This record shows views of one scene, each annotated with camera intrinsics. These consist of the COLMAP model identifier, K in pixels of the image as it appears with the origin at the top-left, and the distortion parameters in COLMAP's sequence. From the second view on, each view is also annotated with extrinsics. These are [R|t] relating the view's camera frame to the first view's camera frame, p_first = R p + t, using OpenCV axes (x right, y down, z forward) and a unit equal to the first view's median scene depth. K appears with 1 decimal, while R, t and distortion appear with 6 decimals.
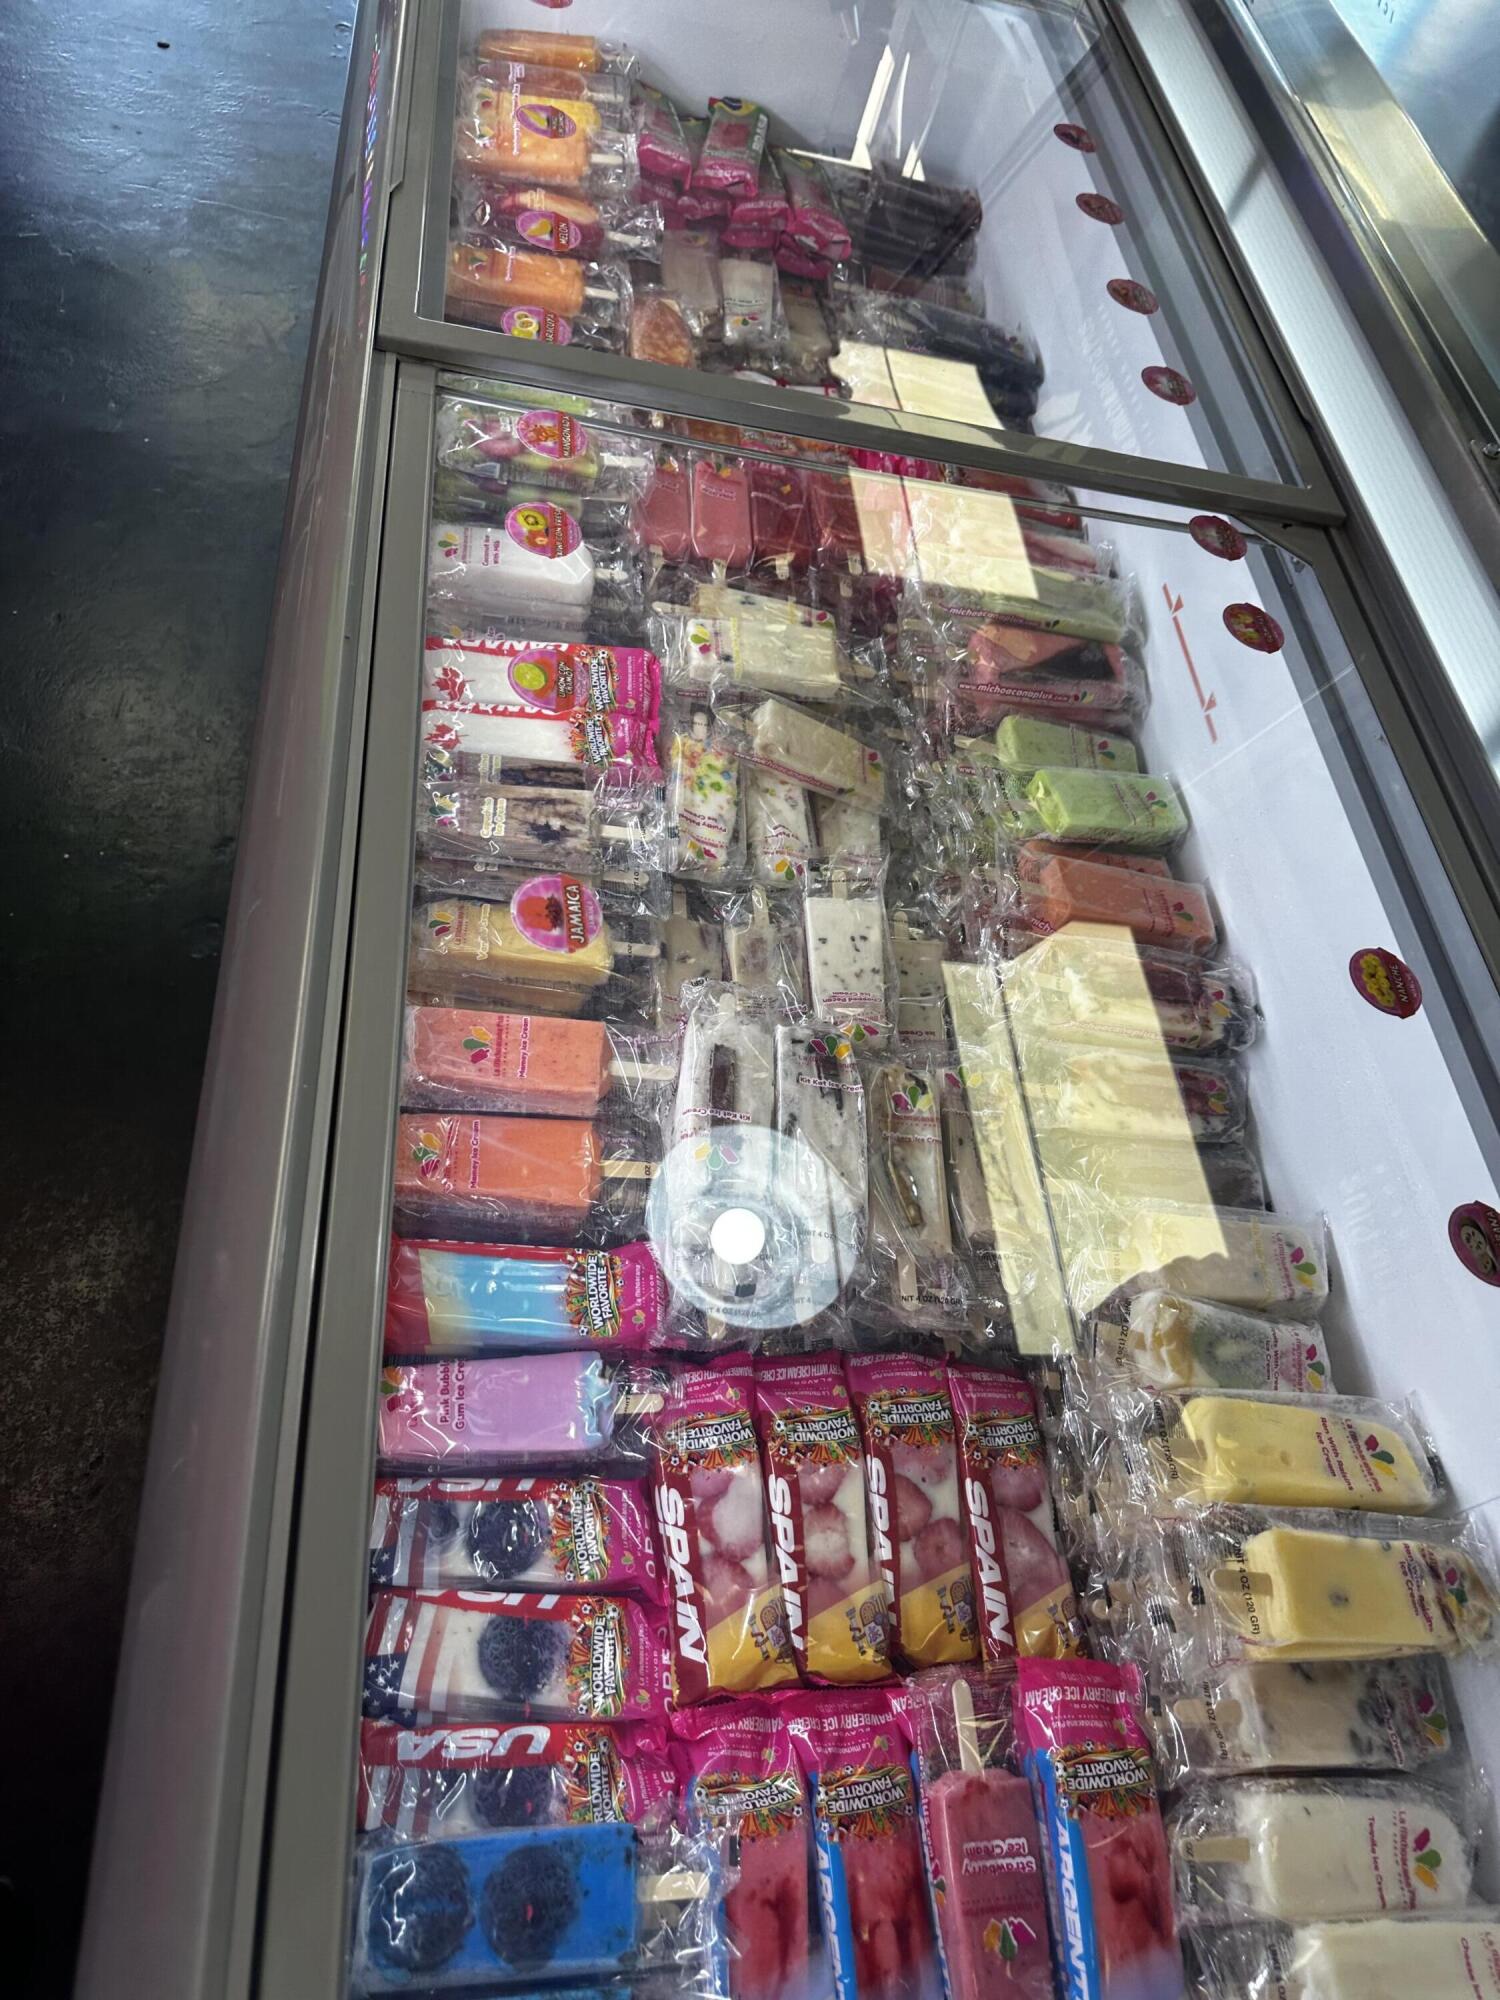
lens RADIAL K [[1425.5, 0, 693.4], [0, 1425.5, 953.1], [0, 0, 1]] dist [0.059689, -0.073695]
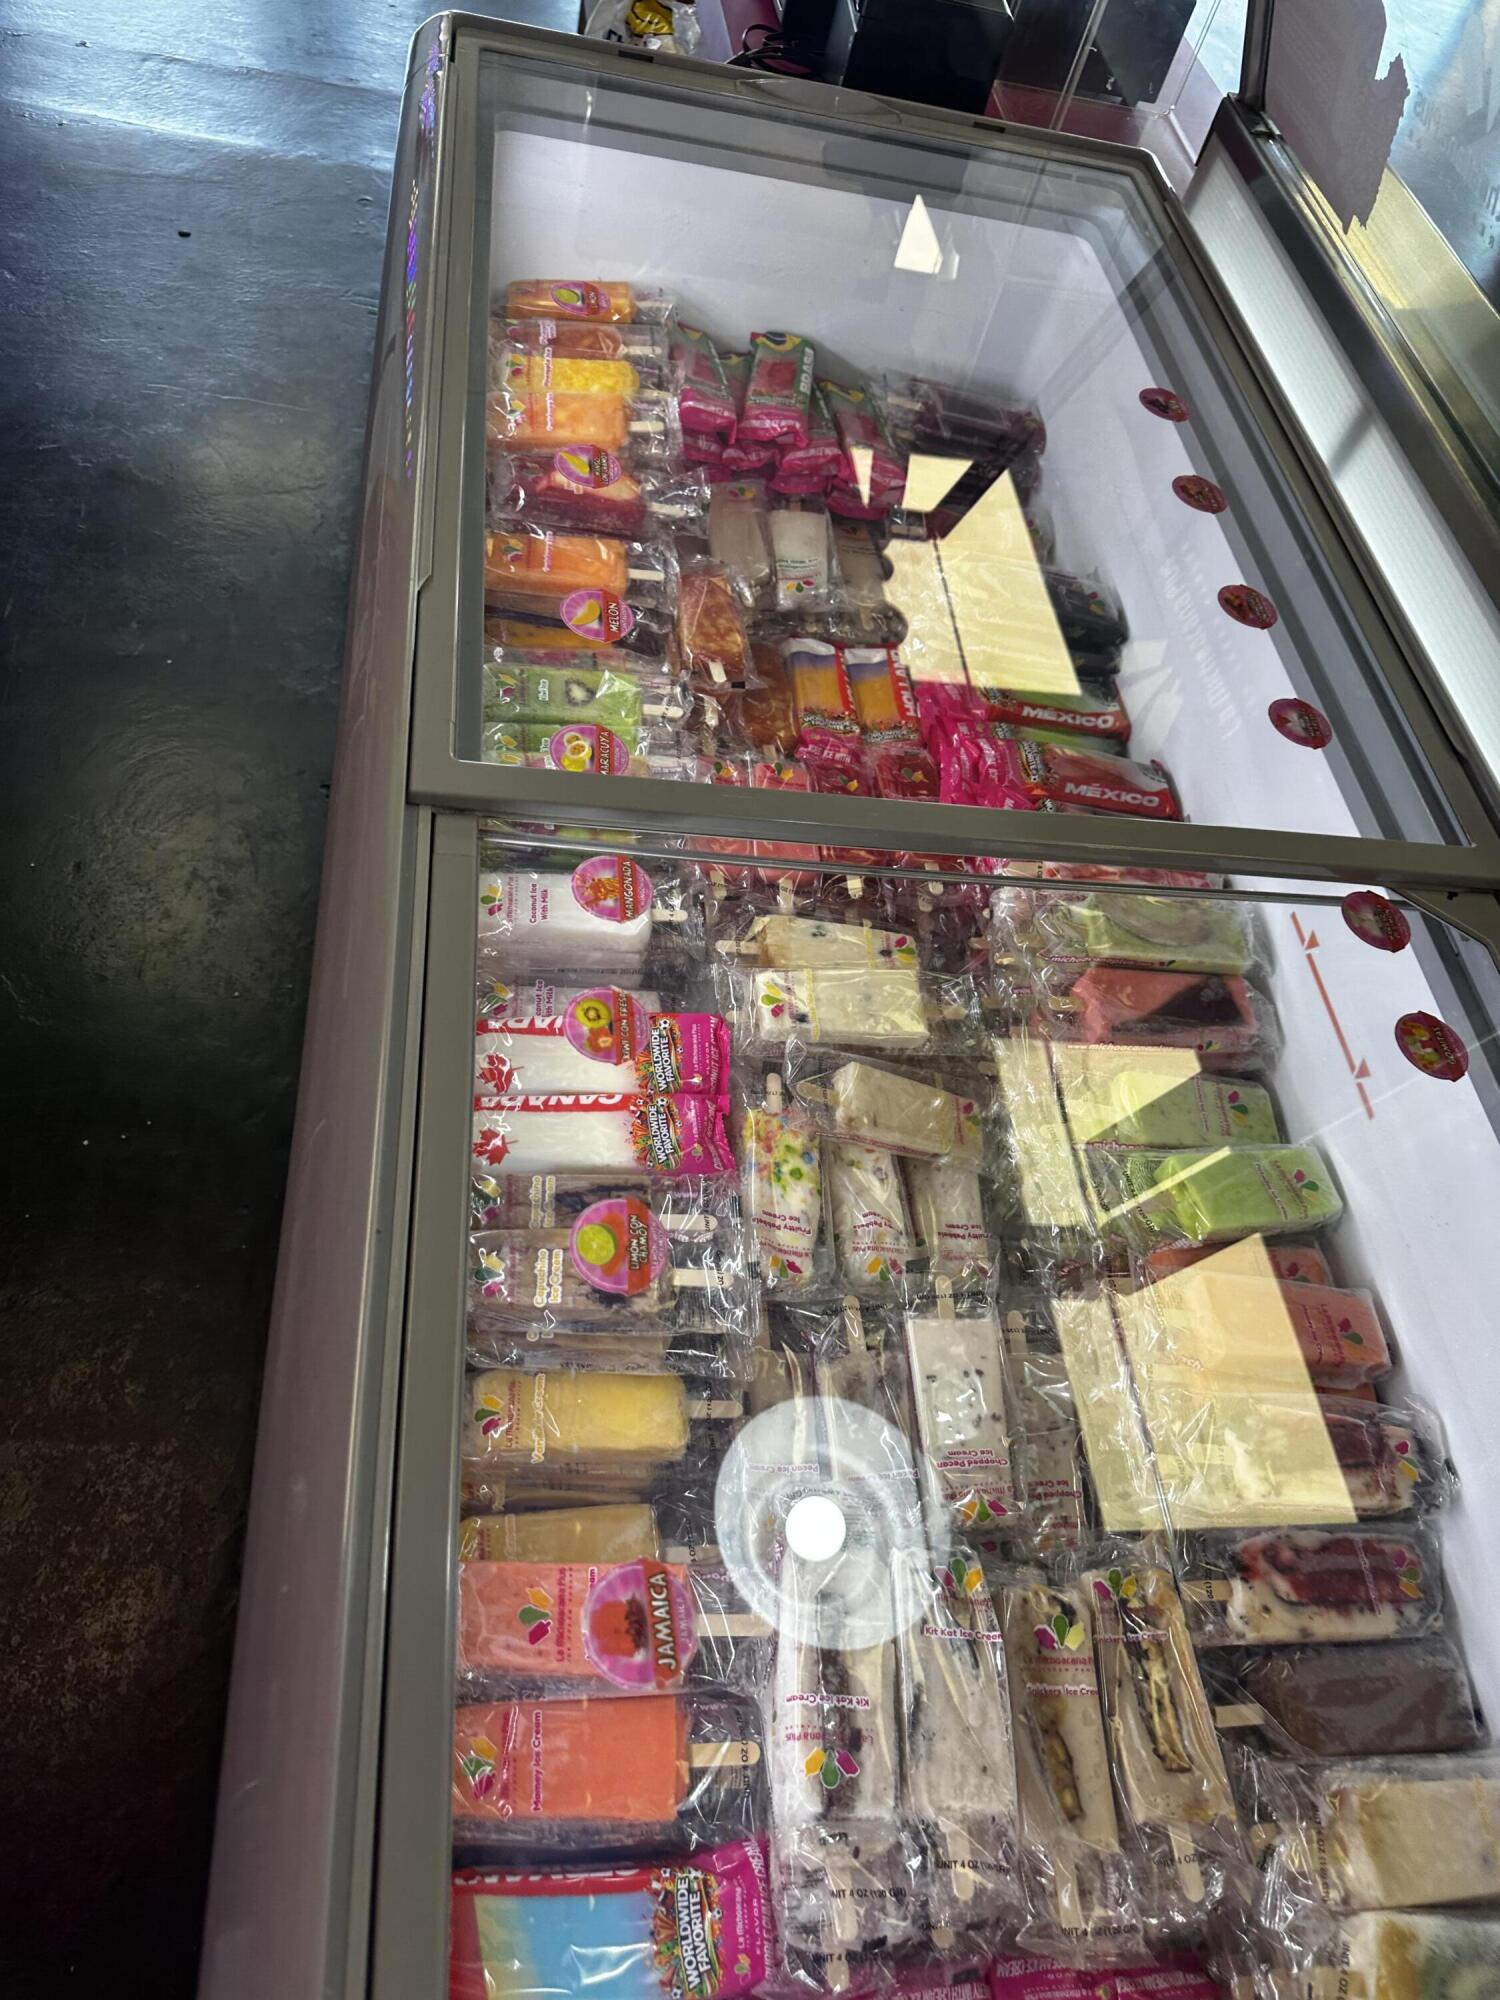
lens RADIAL K [[1425.5, 0, 699.2], [0, 1425.5, 984.2], [0, 0, 1]] dist [0.059689, -0.073695]
pose [[0.999348, -0.028376, -0.022323, -0.020730], [0.027508, 0.998890, -0.038233, -0.196967], [0.023383, 0.037594, 0.999019, 0.112130]]
